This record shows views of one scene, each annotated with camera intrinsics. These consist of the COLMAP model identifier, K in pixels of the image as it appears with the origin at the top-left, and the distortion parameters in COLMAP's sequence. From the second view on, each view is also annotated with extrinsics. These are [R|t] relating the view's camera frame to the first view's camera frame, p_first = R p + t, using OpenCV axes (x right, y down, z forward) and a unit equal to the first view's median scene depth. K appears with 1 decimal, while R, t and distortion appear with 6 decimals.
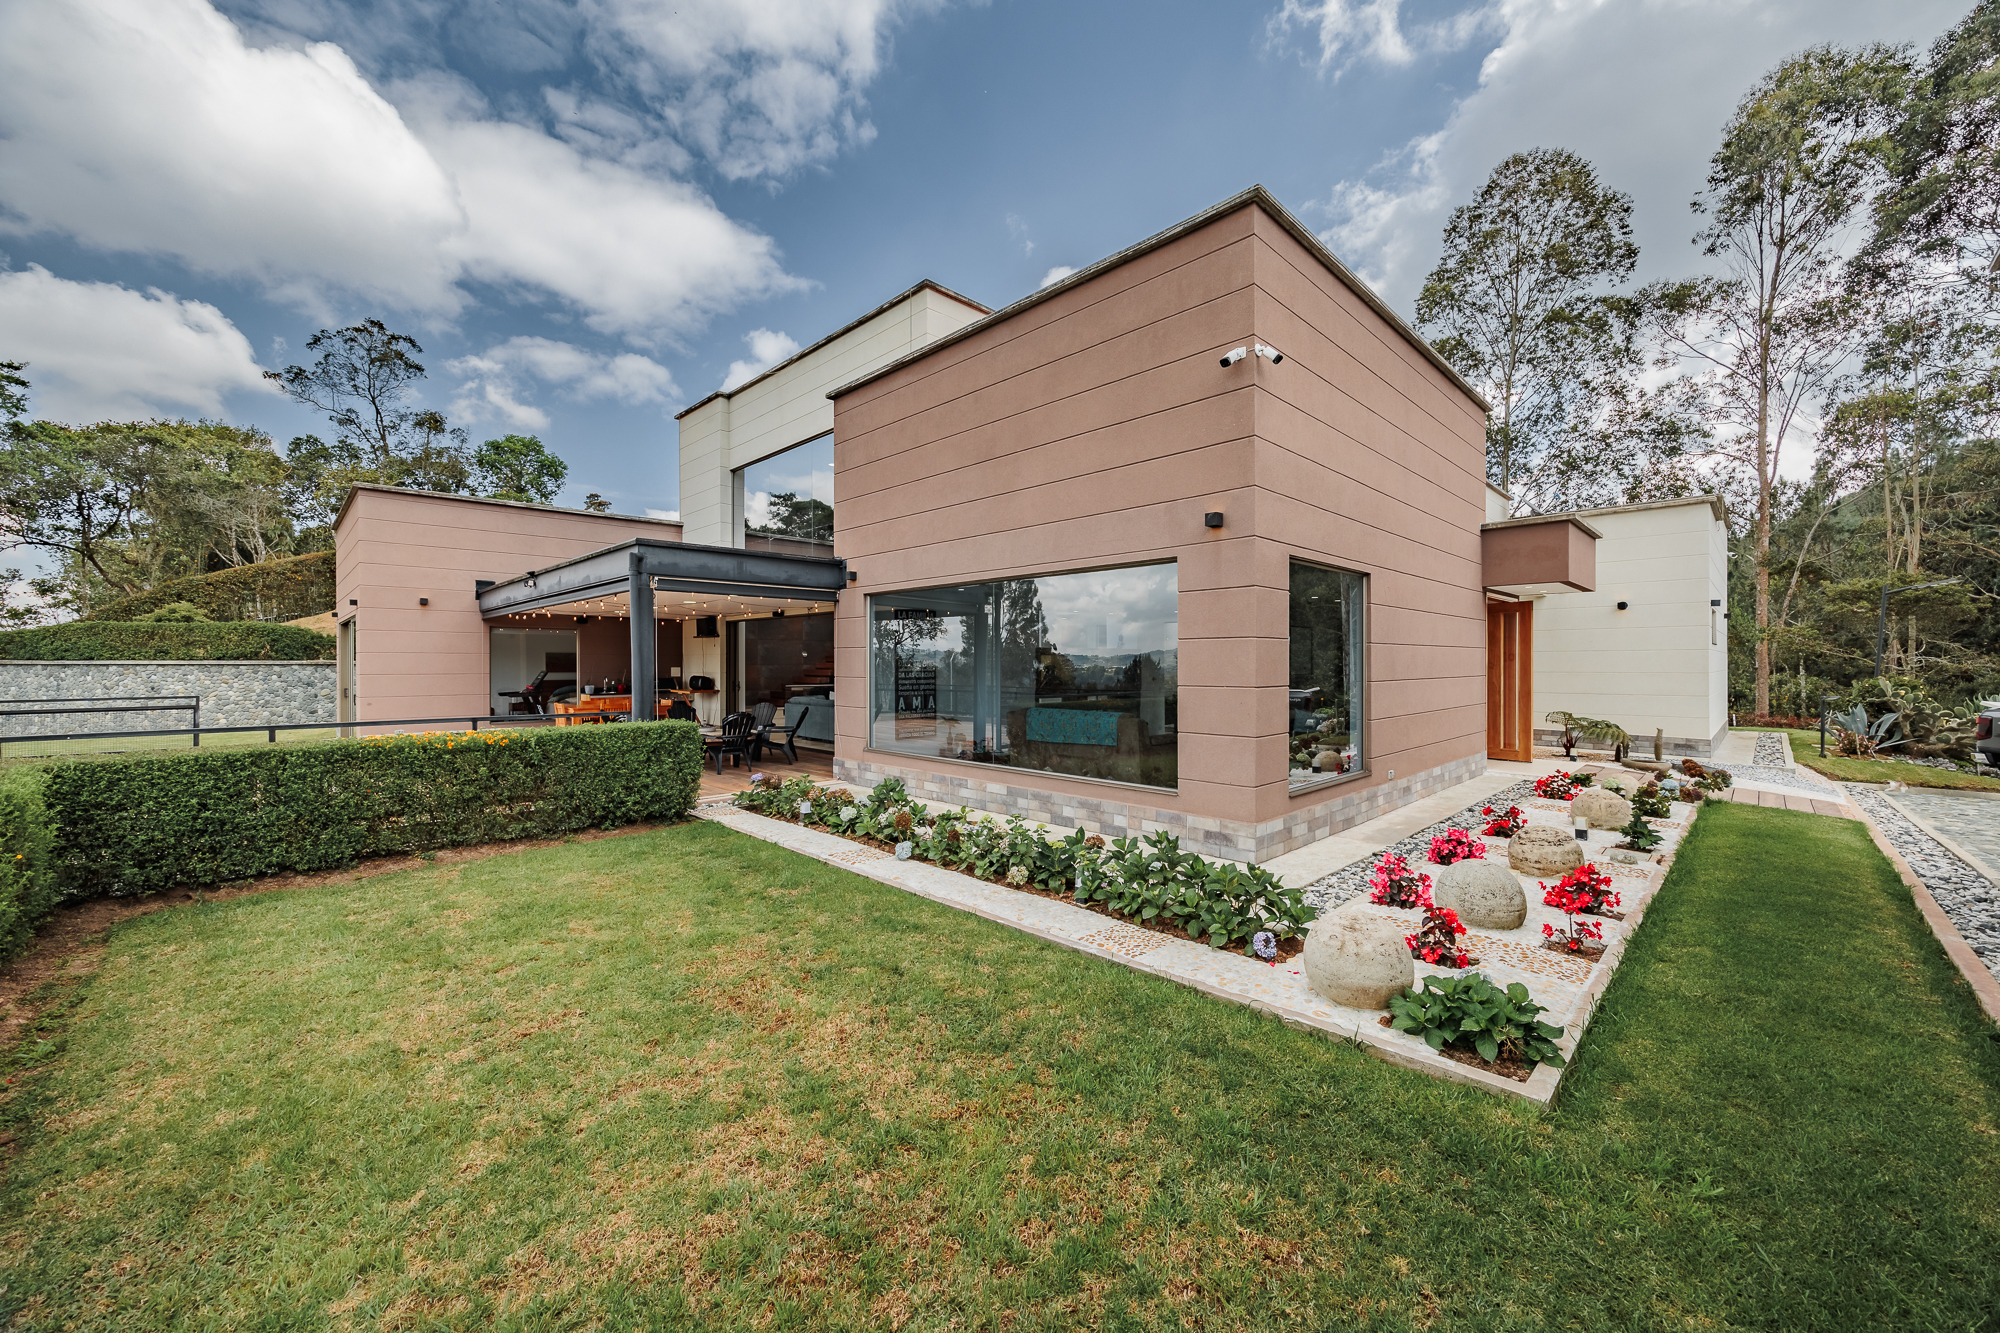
lens RADIAL K [[751.6, 0, 1002.4], [0, 751.6, 671.2], [0, 0, 1]] dist [0.001552, -0.000324]
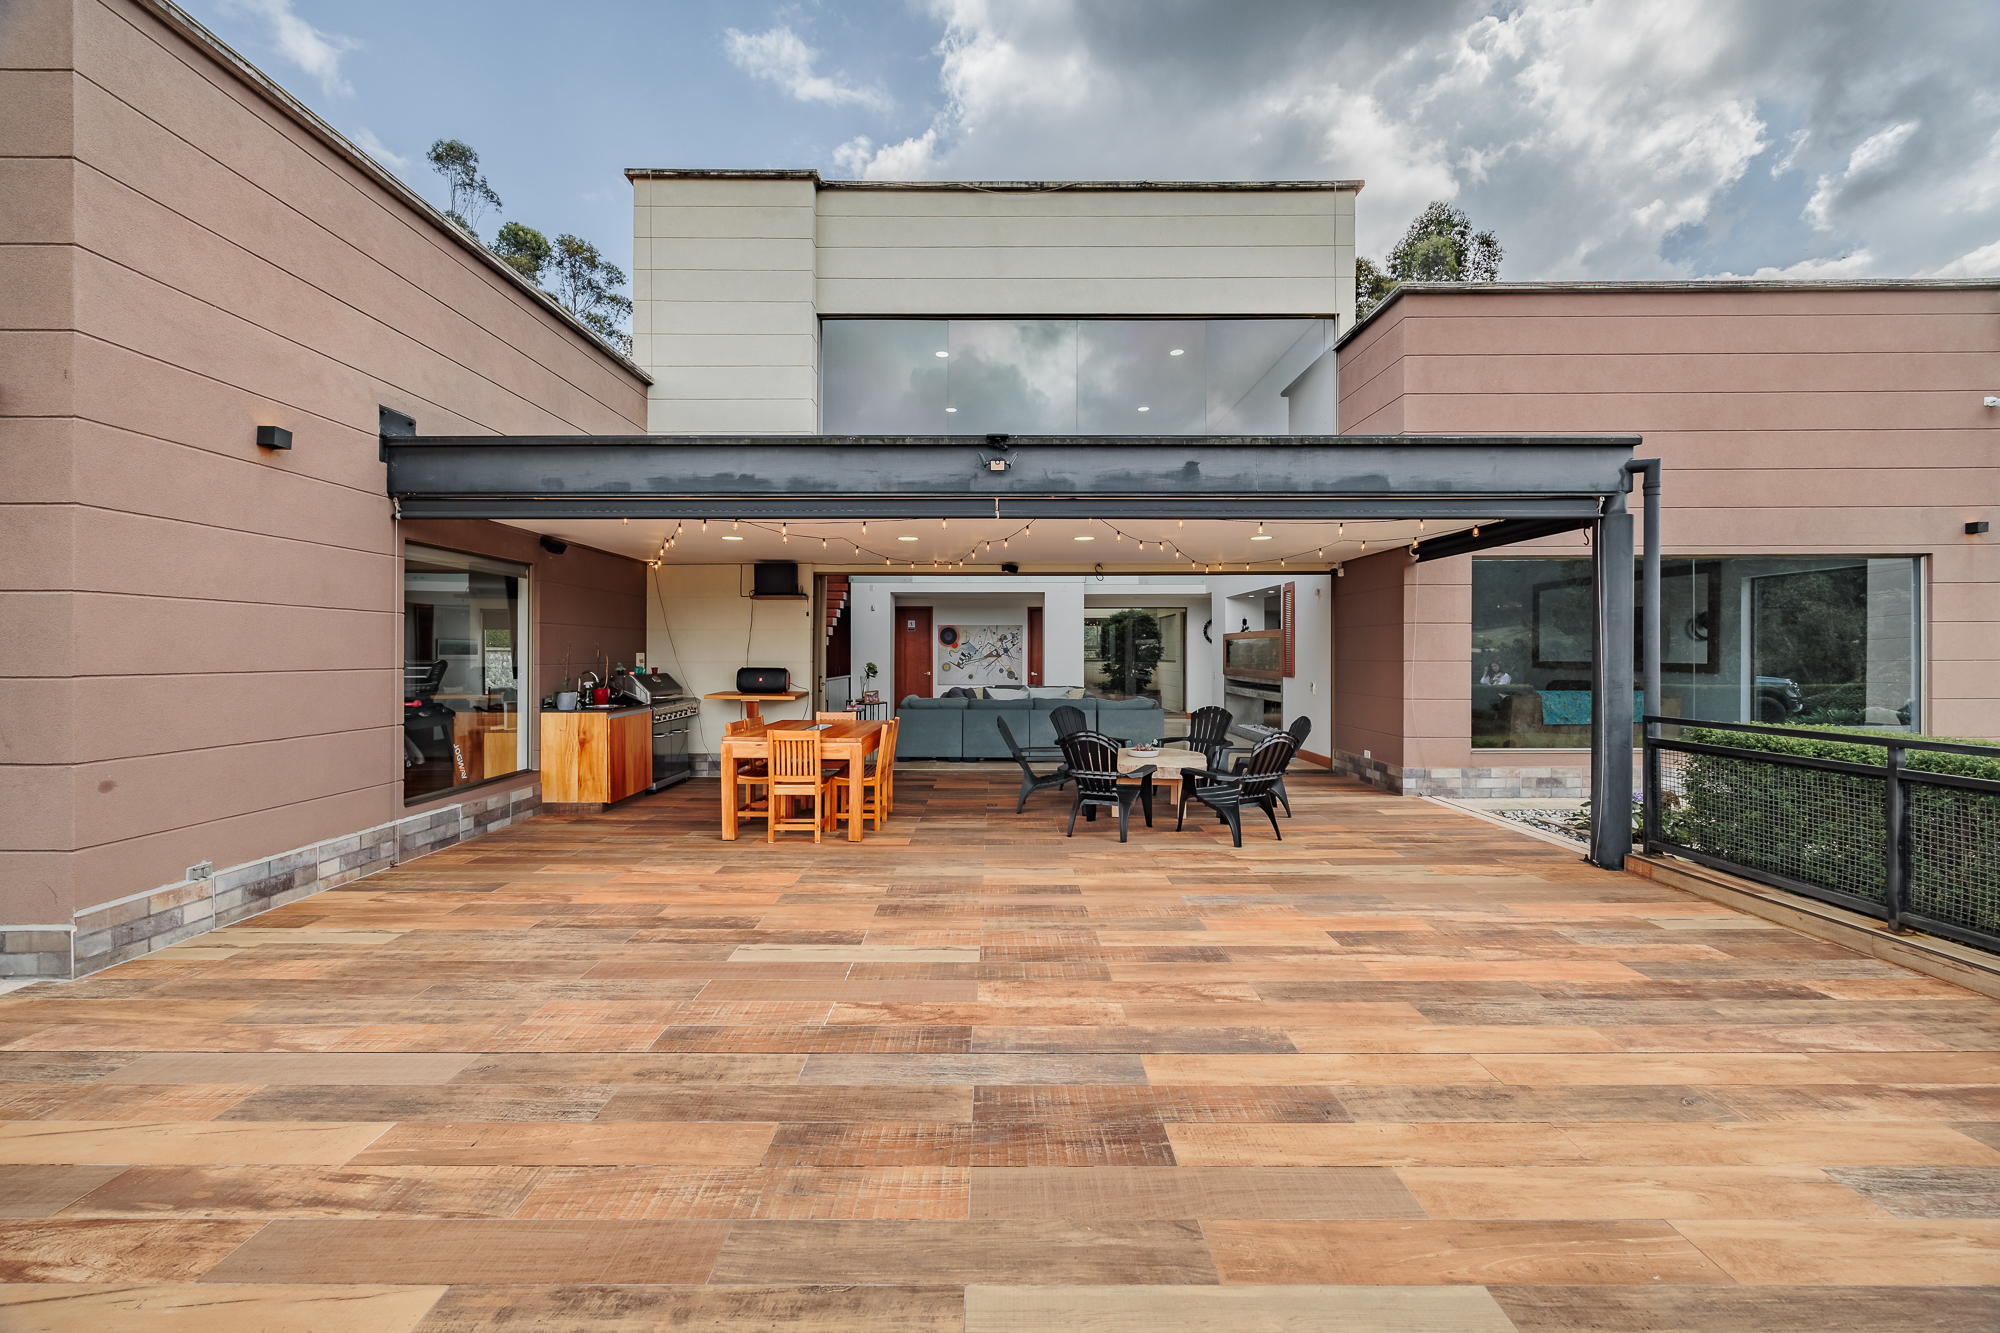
lens RADIAL K [[751.6, 0, 998.8], [0, 751.6, 653.2], [0, 0, 1]] dist [0.001552, -0.000324]
pose [[0.704128, -0.000874, 0.710073, -1.099152], [0.007591, 0.999951, -0.006296, 0.002232], [-0.710033, 0.009823, 0.704100, 0.798787]]
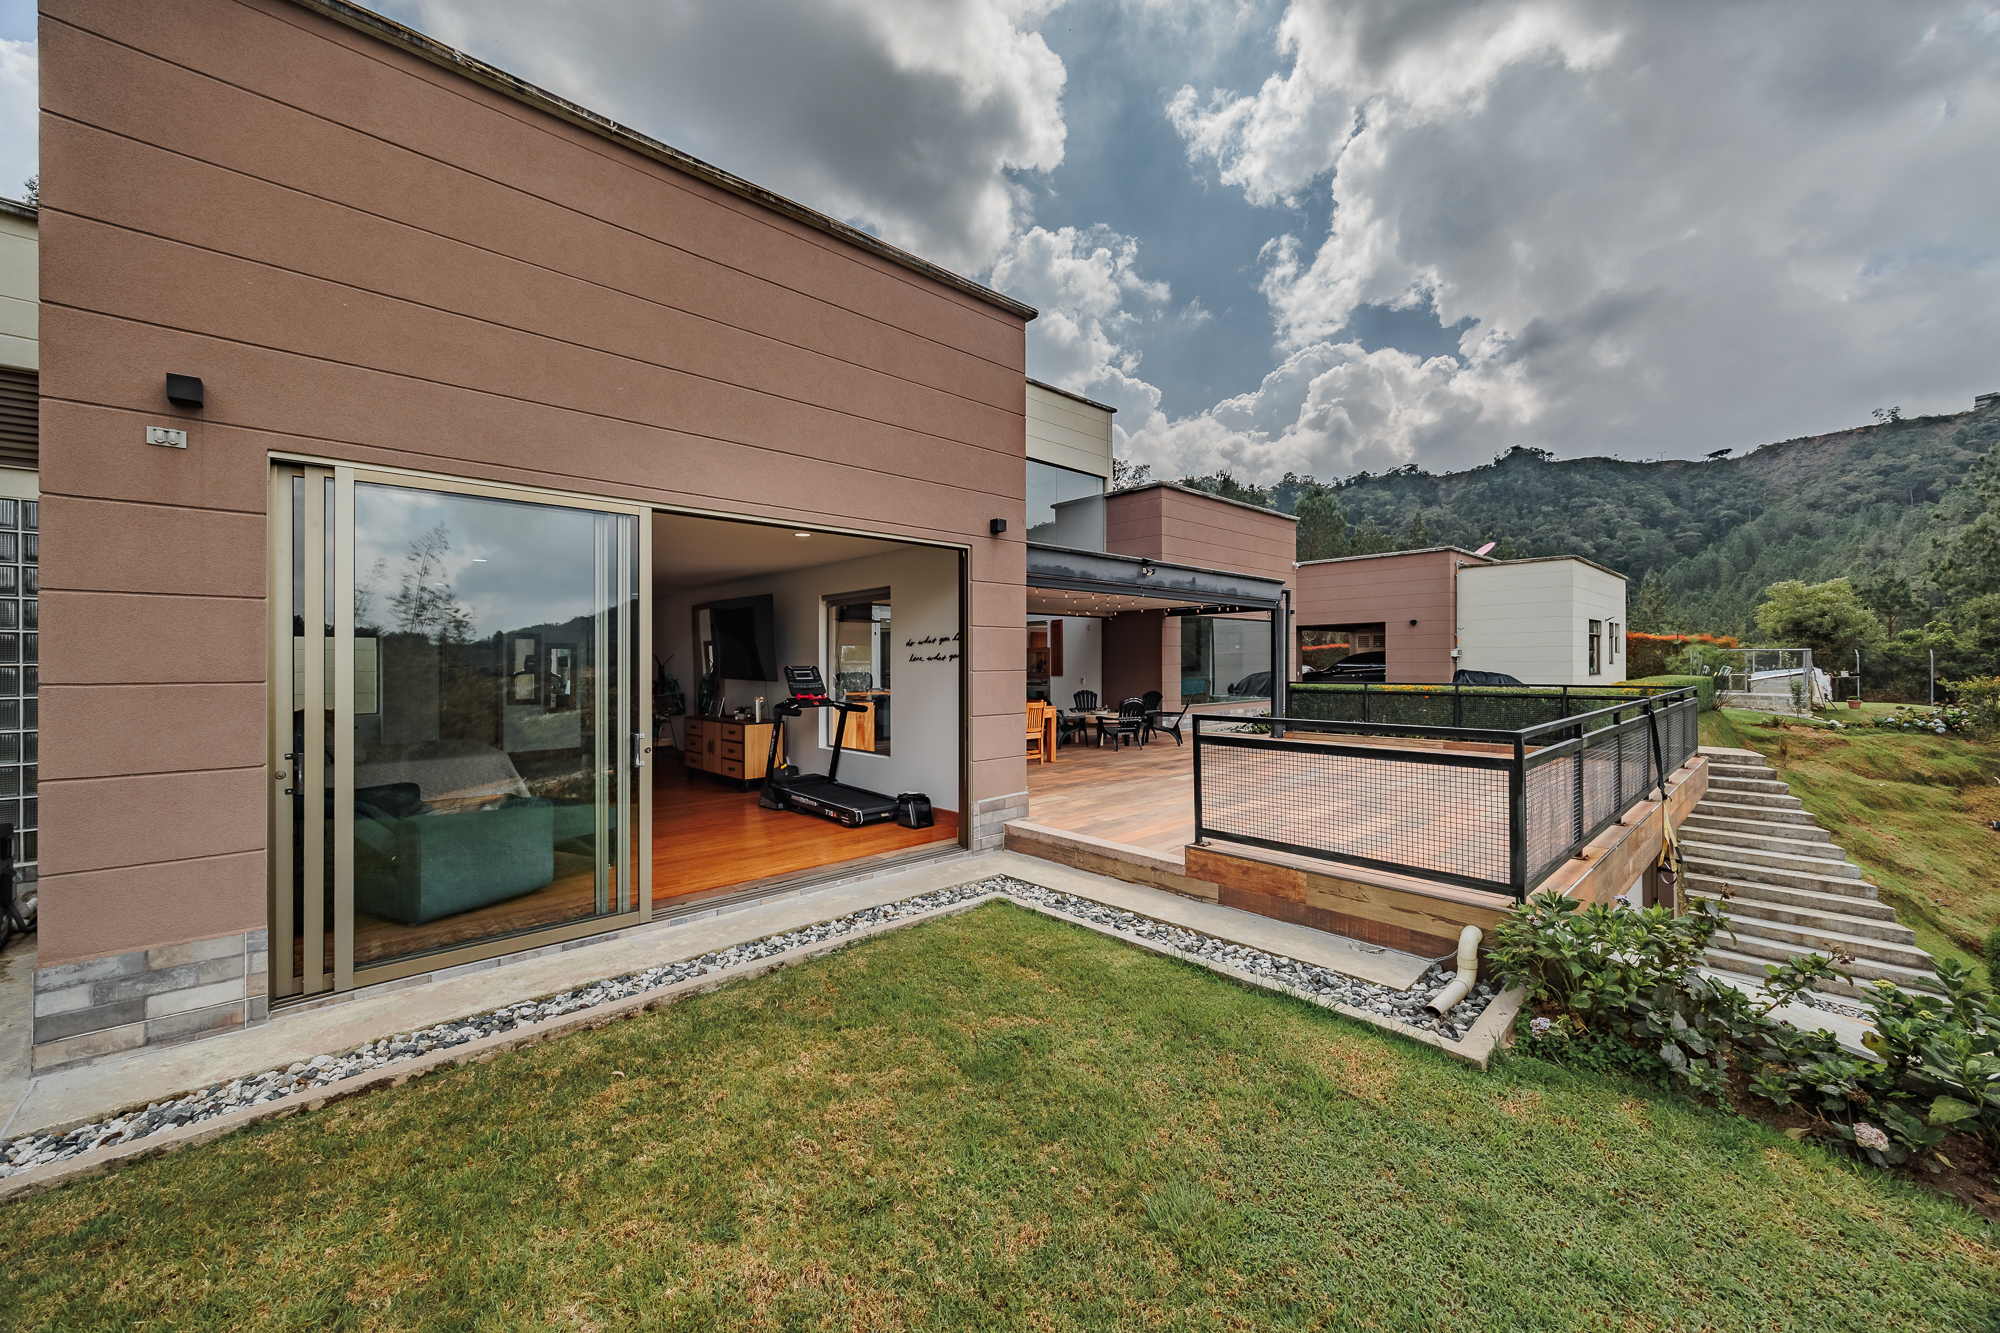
lens RADIAL K [[751.6, 0, 993.7], [0, 751.6, 660.2], [0, 0, 1]] dist [0.001552, -0.000324]
pose [[0.020053, -0.001225, 0.999798, -2.279366], [0.014177, 0.999899, 0.000941, -0.006860], [-0.999698, 0.014155, 0.020068, 1.678682]]
